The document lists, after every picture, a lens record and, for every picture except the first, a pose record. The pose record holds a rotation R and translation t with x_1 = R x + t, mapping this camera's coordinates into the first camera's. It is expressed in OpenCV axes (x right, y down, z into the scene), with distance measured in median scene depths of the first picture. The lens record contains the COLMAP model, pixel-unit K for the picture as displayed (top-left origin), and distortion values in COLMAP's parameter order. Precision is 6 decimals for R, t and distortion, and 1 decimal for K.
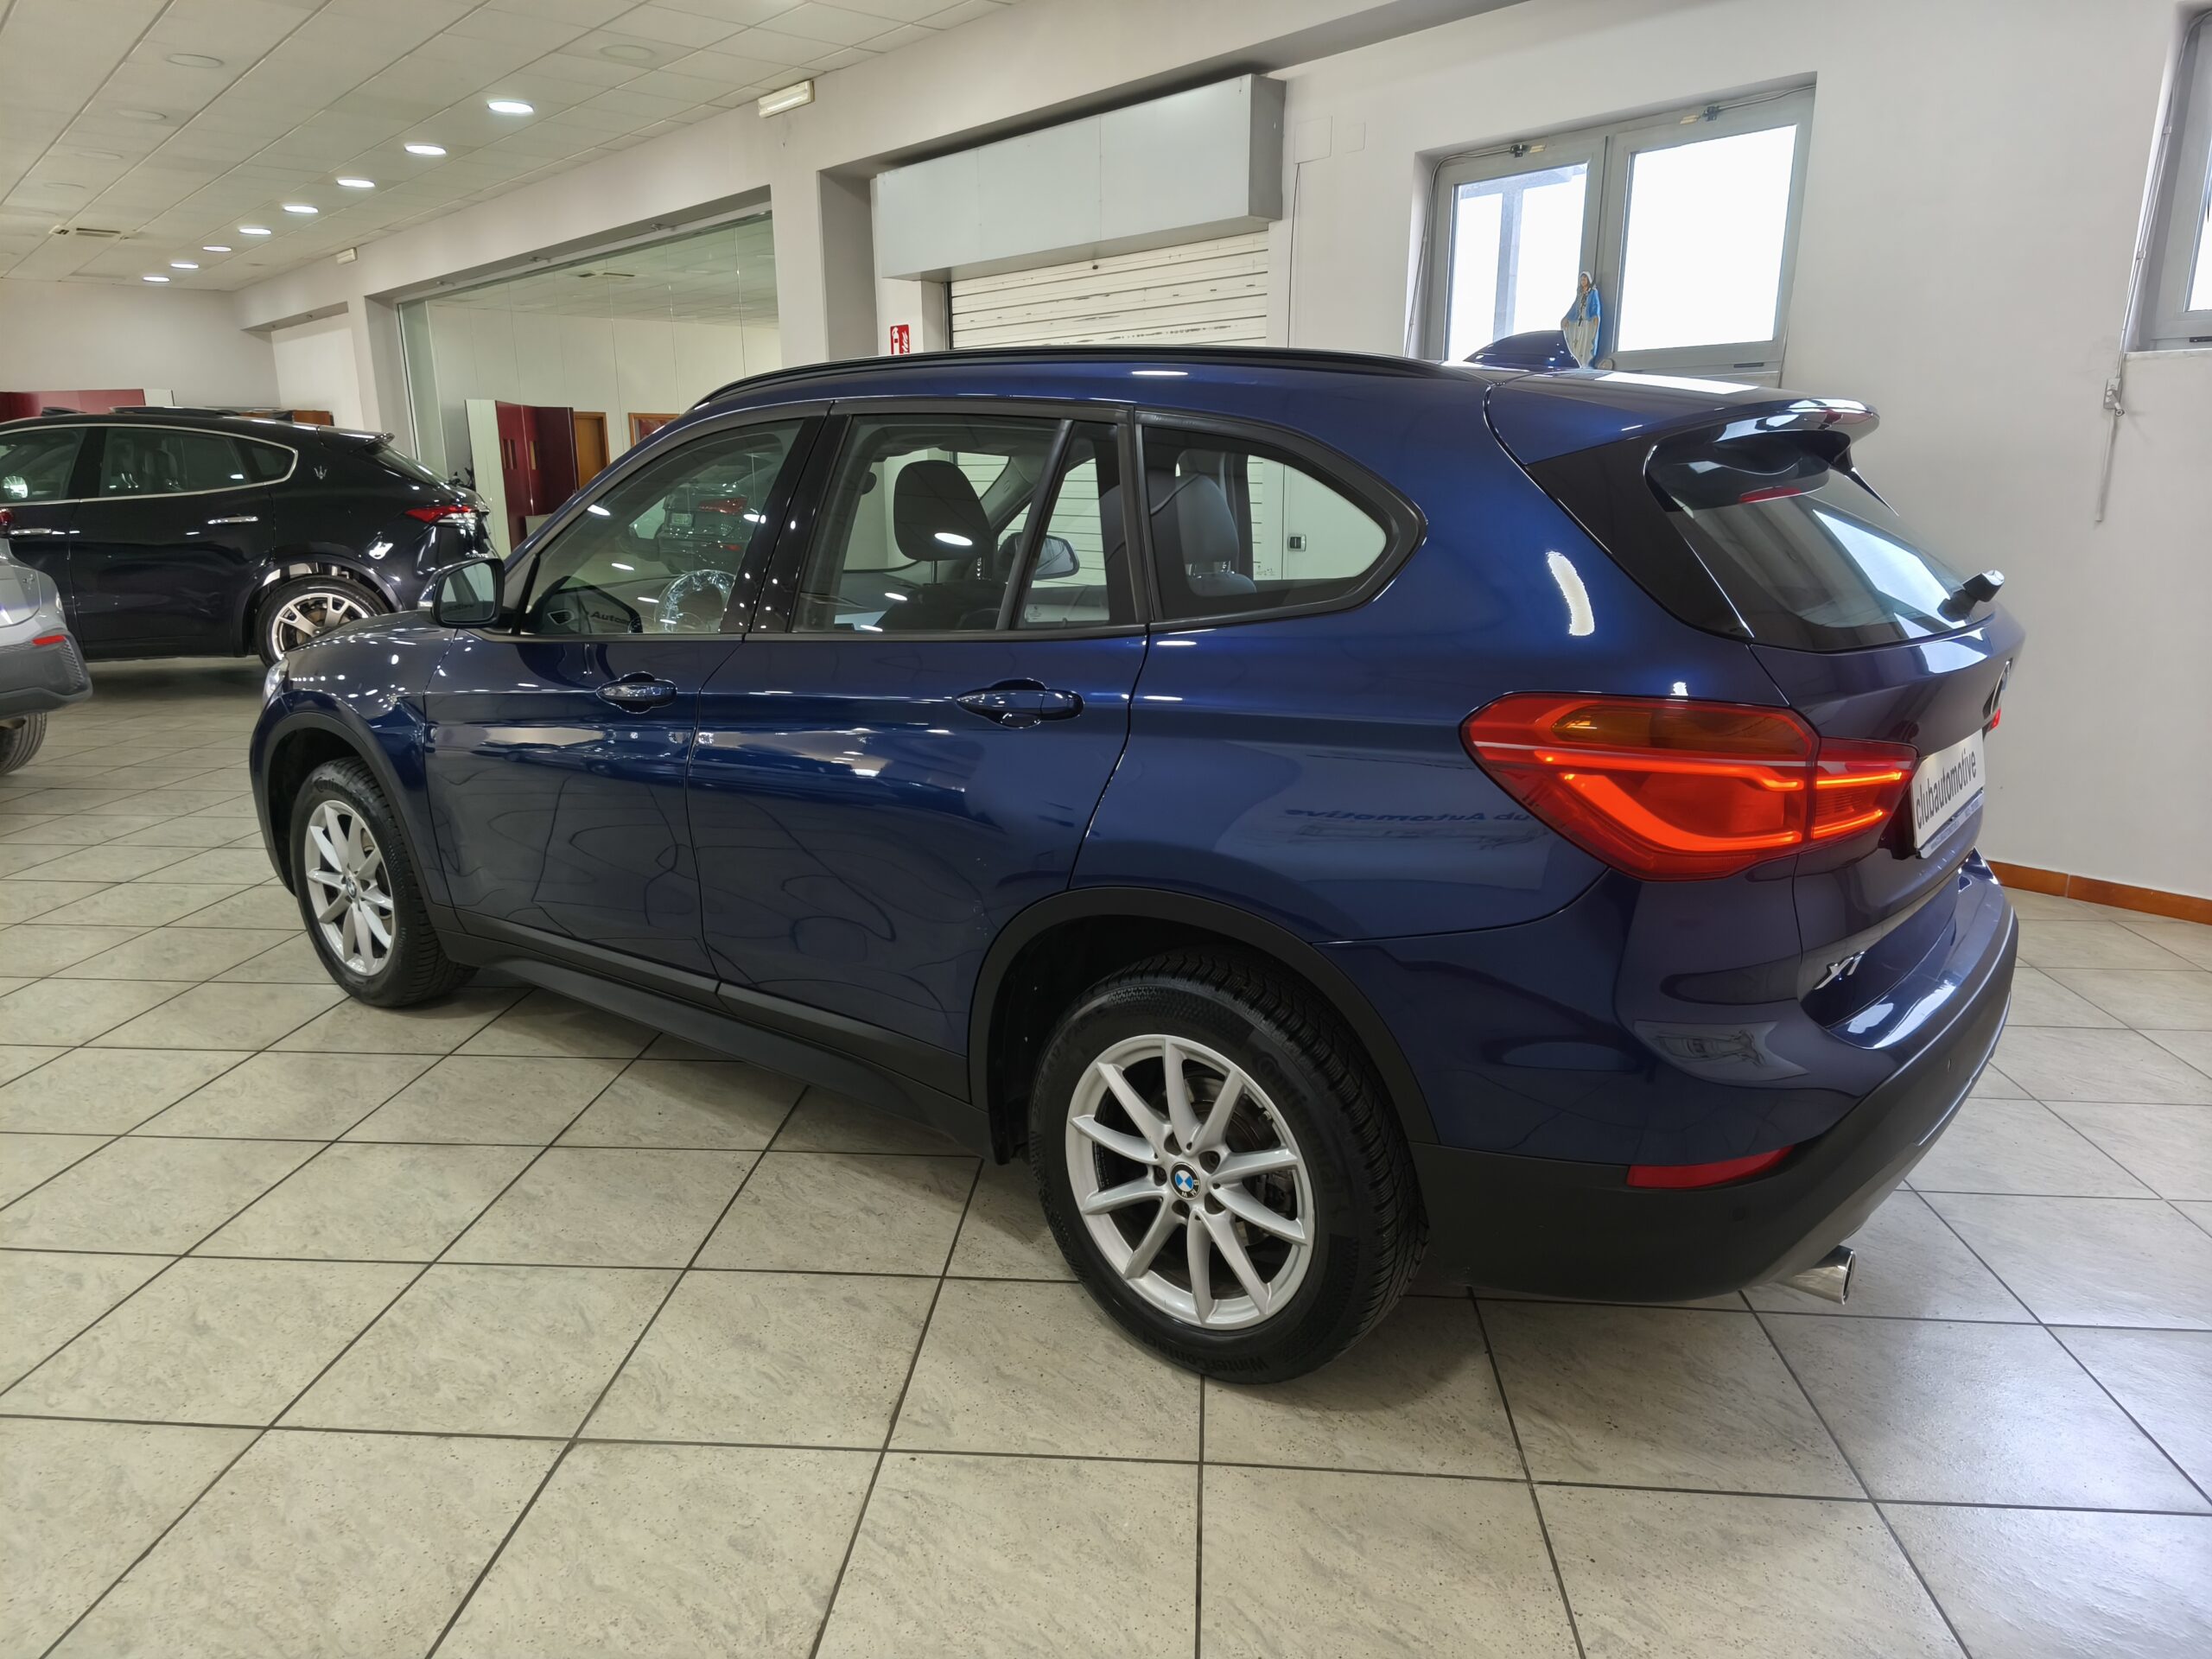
lens RADIAL K [[1462.9, 0, 1106.0], [0, 1462.9, 829.5], [0, 0, 1]] dist [0.097996, -0.088898]
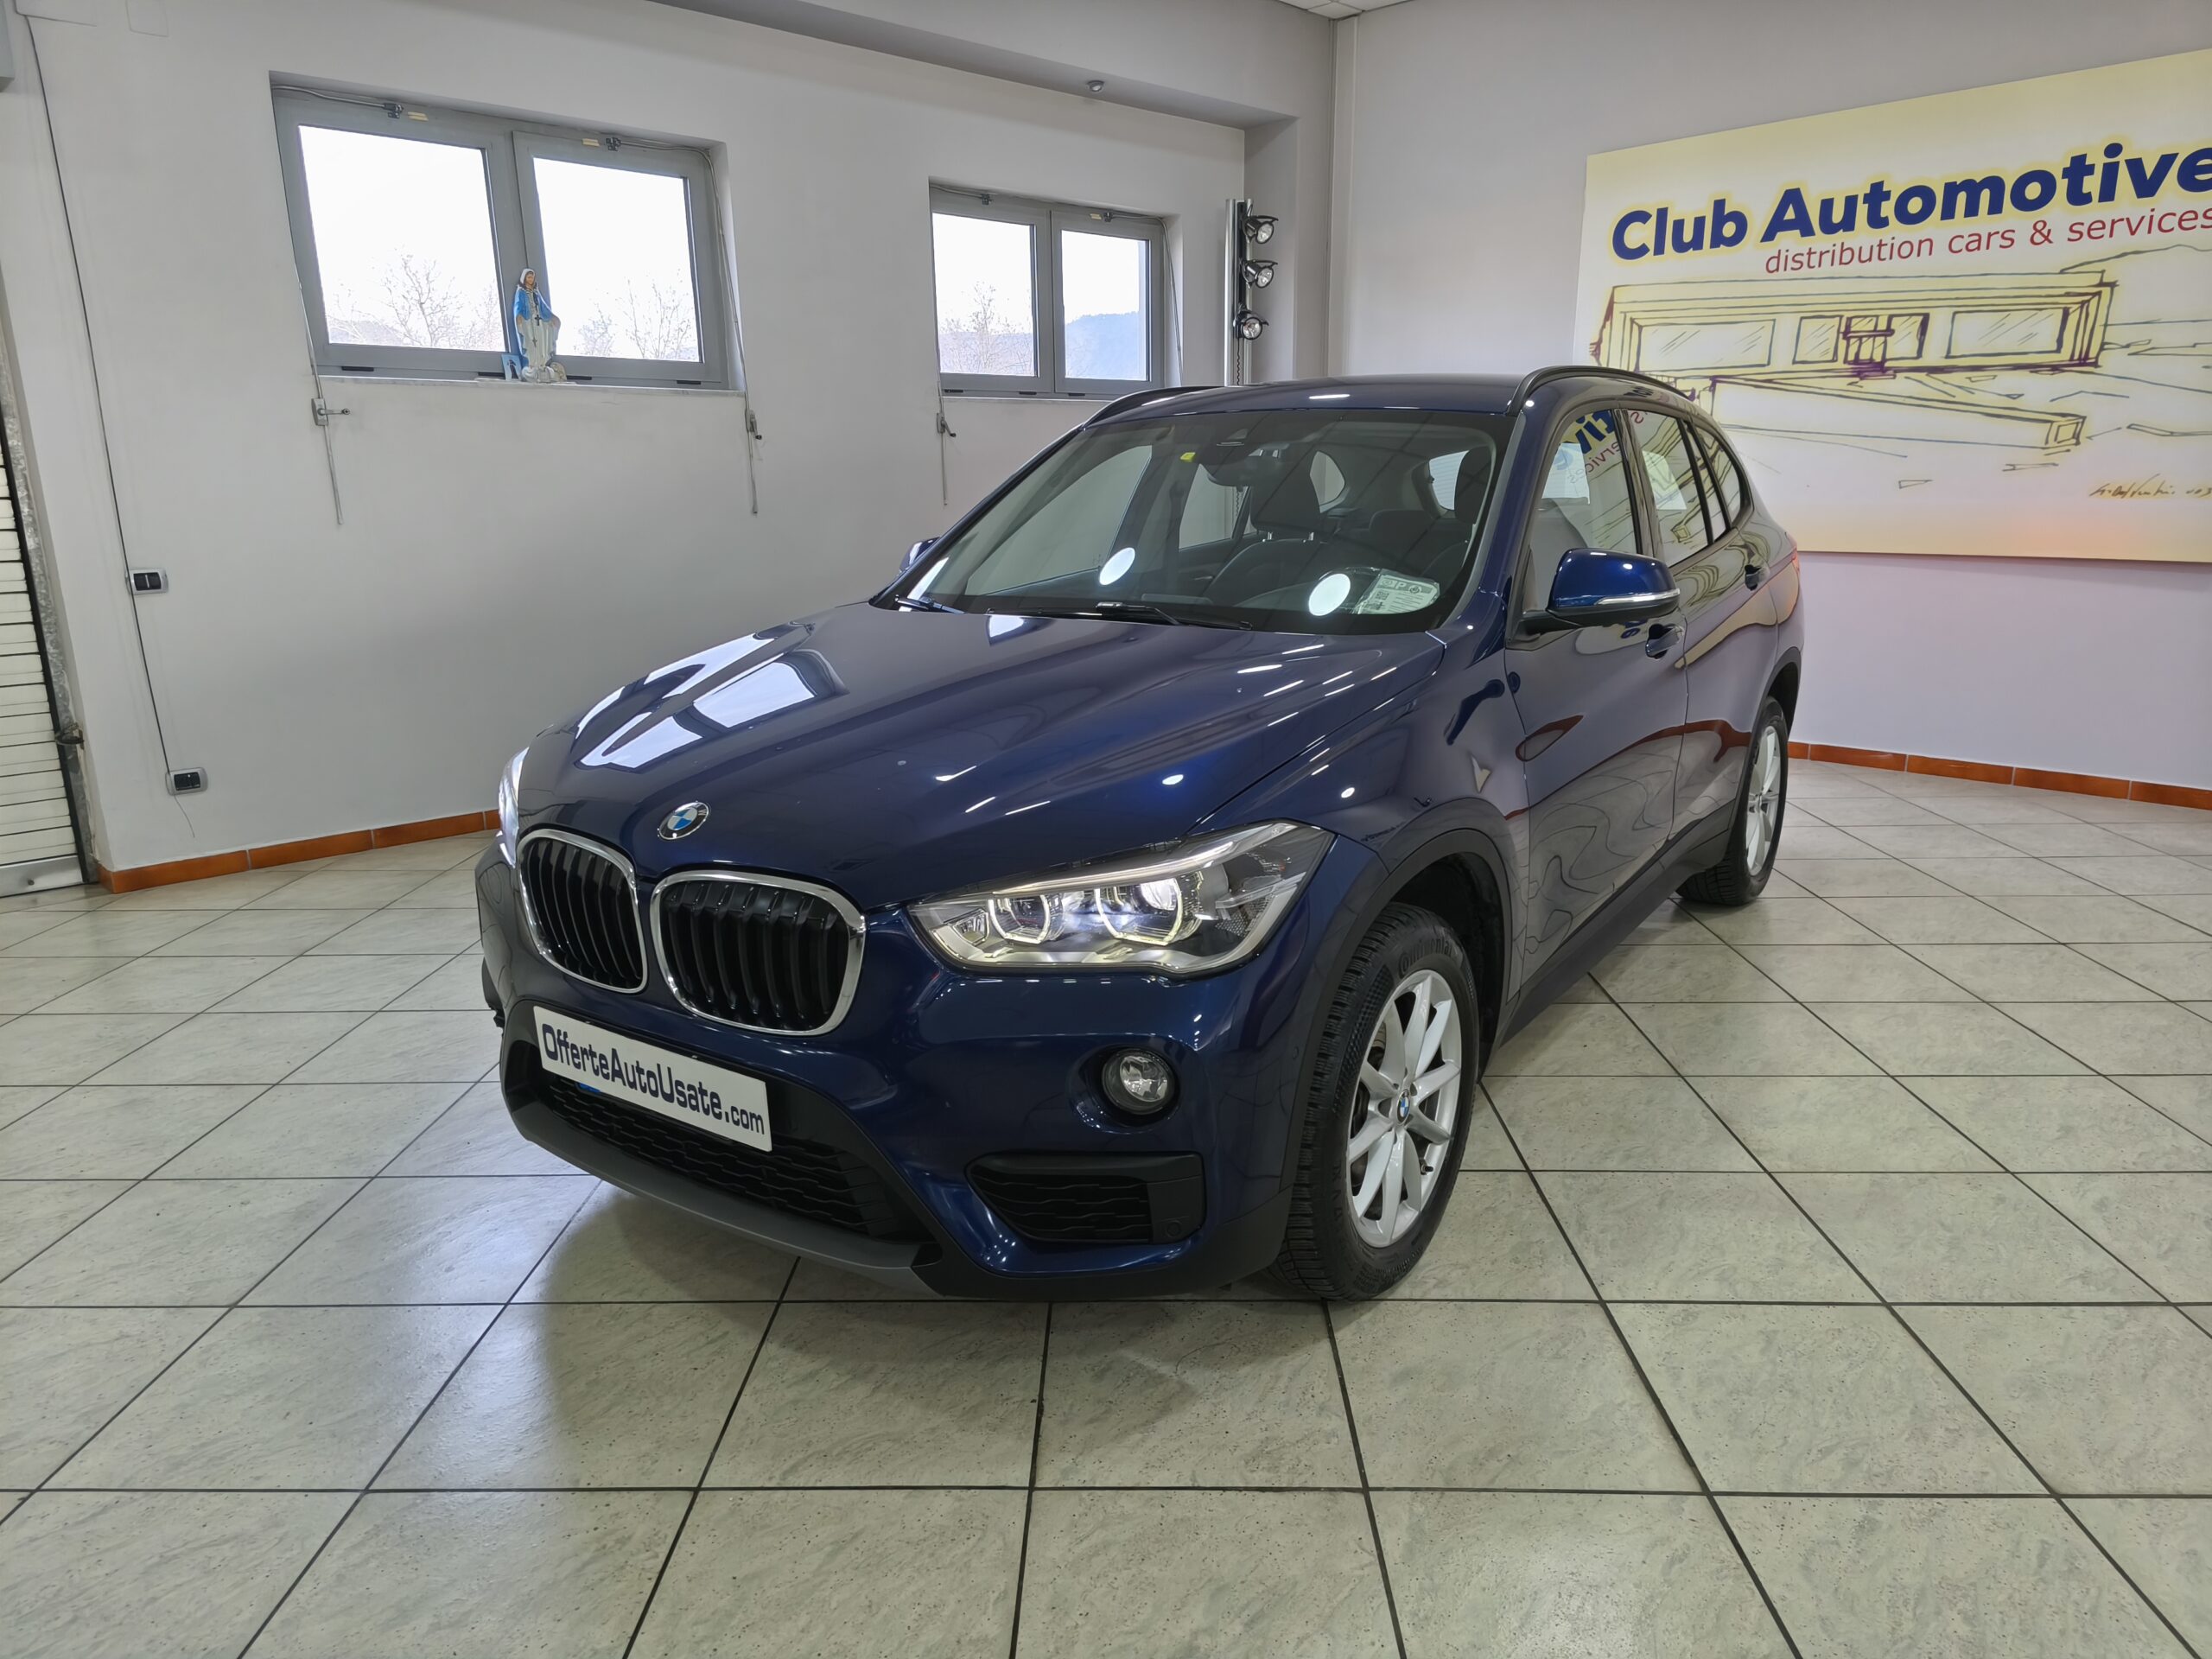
lens RADIAL K [[1462.9, 0, 1106.0], [0, 1462.9, 829.5], [0, 0, 1]] dist [0.097996, -0.088898]
pose [[-0.063441, -0.236647, 0.969522, -1.757242], [0.253814, 0.935710, 0.245002, -0.422777], [-0.965170, 0.261621, 0.000702, 1.759758]]
